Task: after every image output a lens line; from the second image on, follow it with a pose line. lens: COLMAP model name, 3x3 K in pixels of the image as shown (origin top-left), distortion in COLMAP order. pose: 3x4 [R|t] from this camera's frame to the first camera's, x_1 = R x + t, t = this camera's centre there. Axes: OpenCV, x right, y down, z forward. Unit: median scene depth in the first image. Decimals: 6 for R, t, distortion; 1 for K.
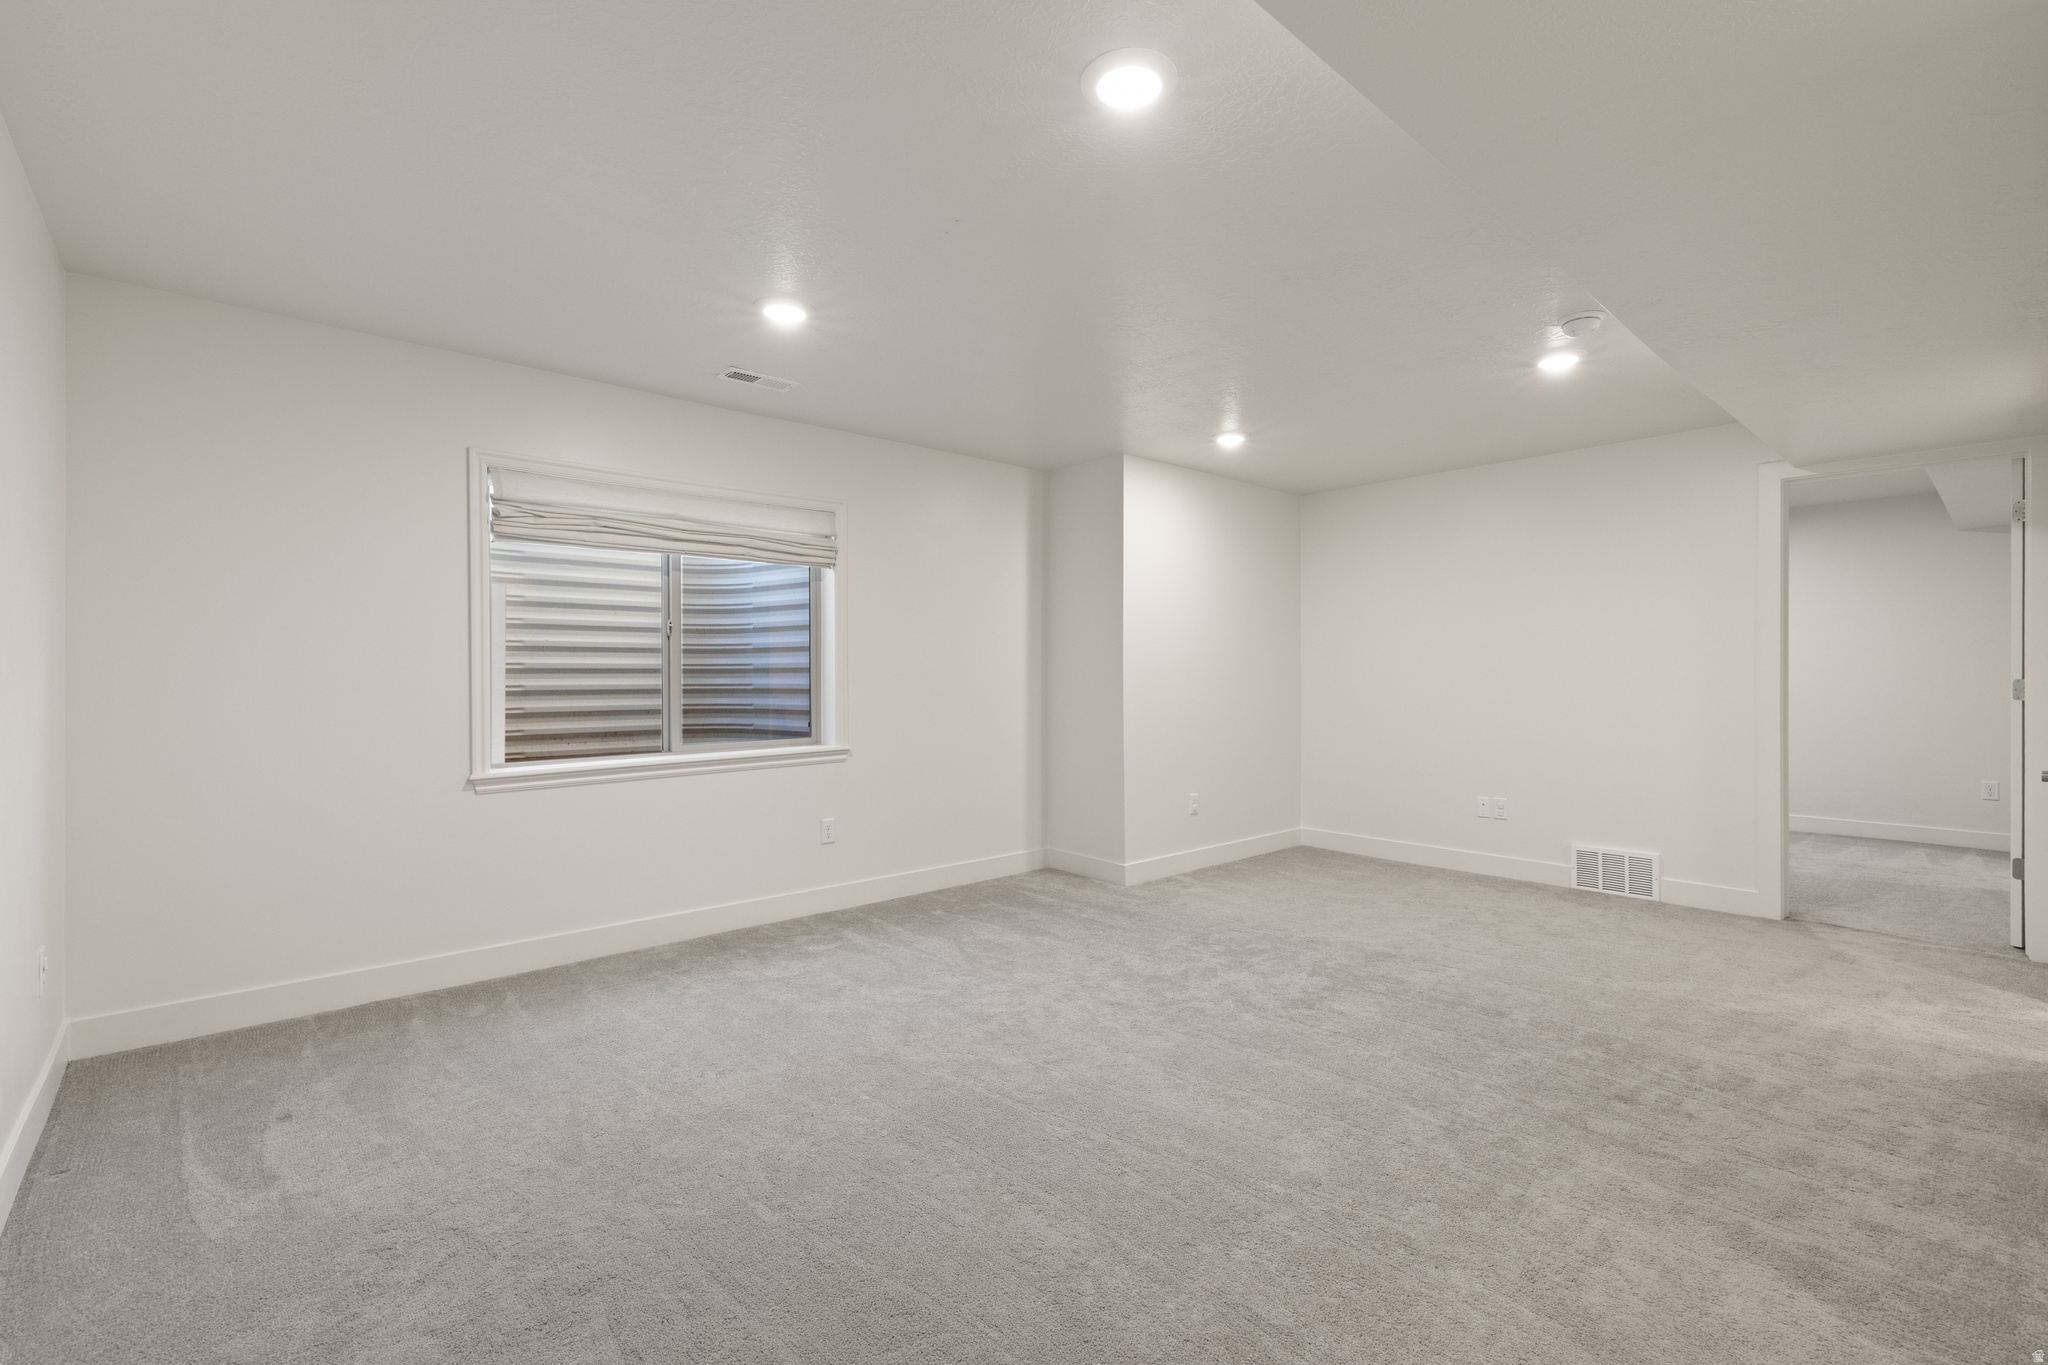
lens RADIAL K [[881.7, 0, 1028.5], [0, 881.7, 691.3], [0, 0, 1]] dist [0.002046, 0.000627]
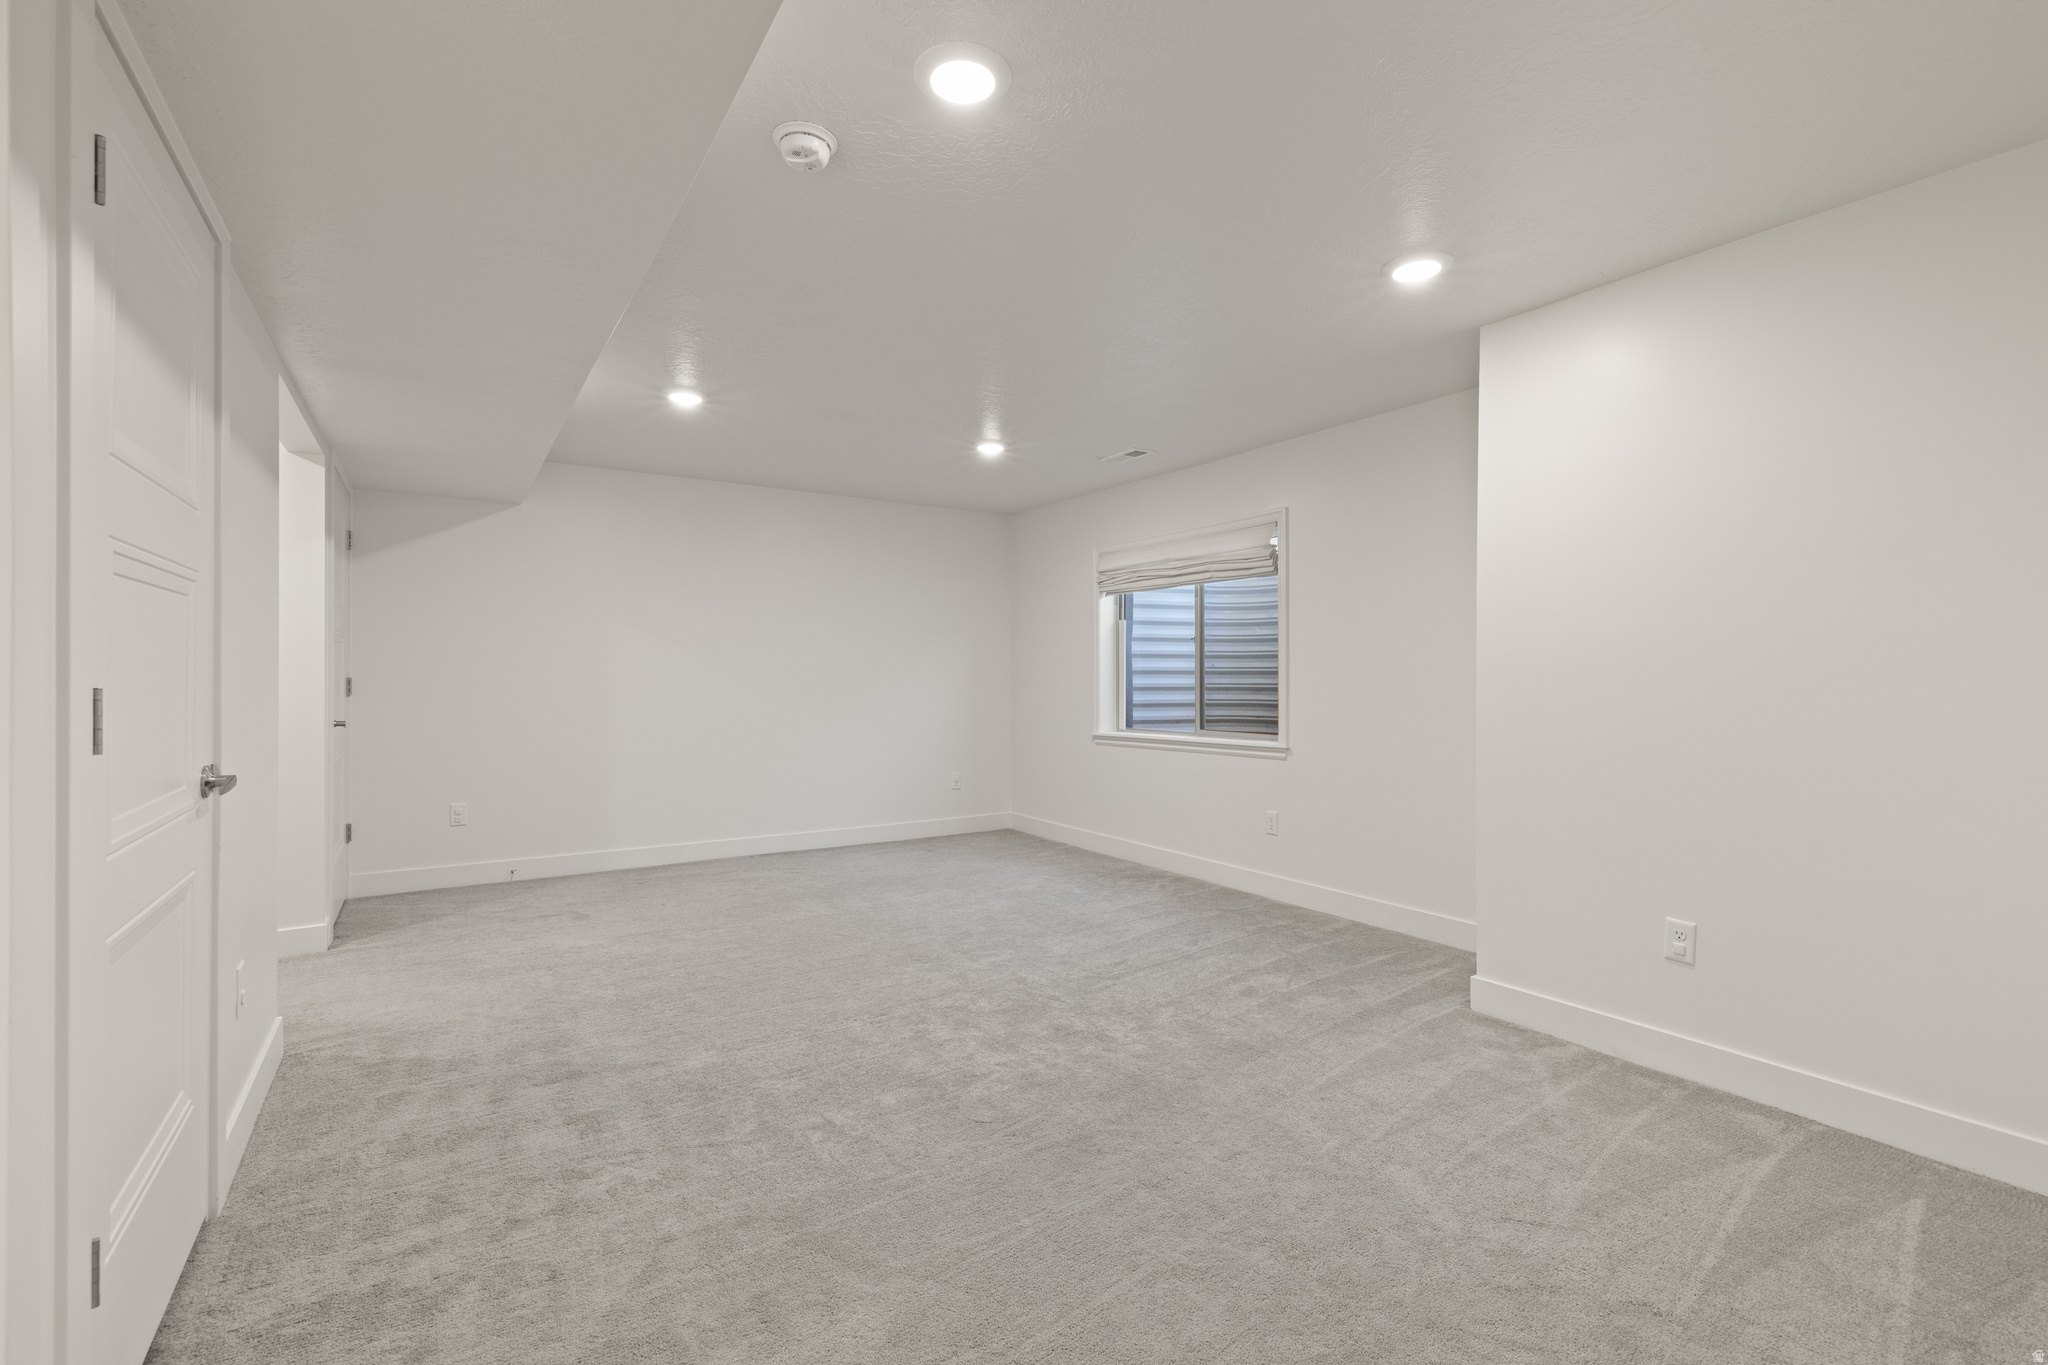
lens RADIAL K [[881.7, 0, 1028.5], [0, 881.7, 691.3], [0, 0, 1]] dist [0.002046, 0.000627]
pose [[-0.143782, 0.006028, -0.989591, 0.900509], [-0.036815, 0.999257, 0.011436, -0.000621], [0.988924, 0.038076, -0.143453, 0.898862]]
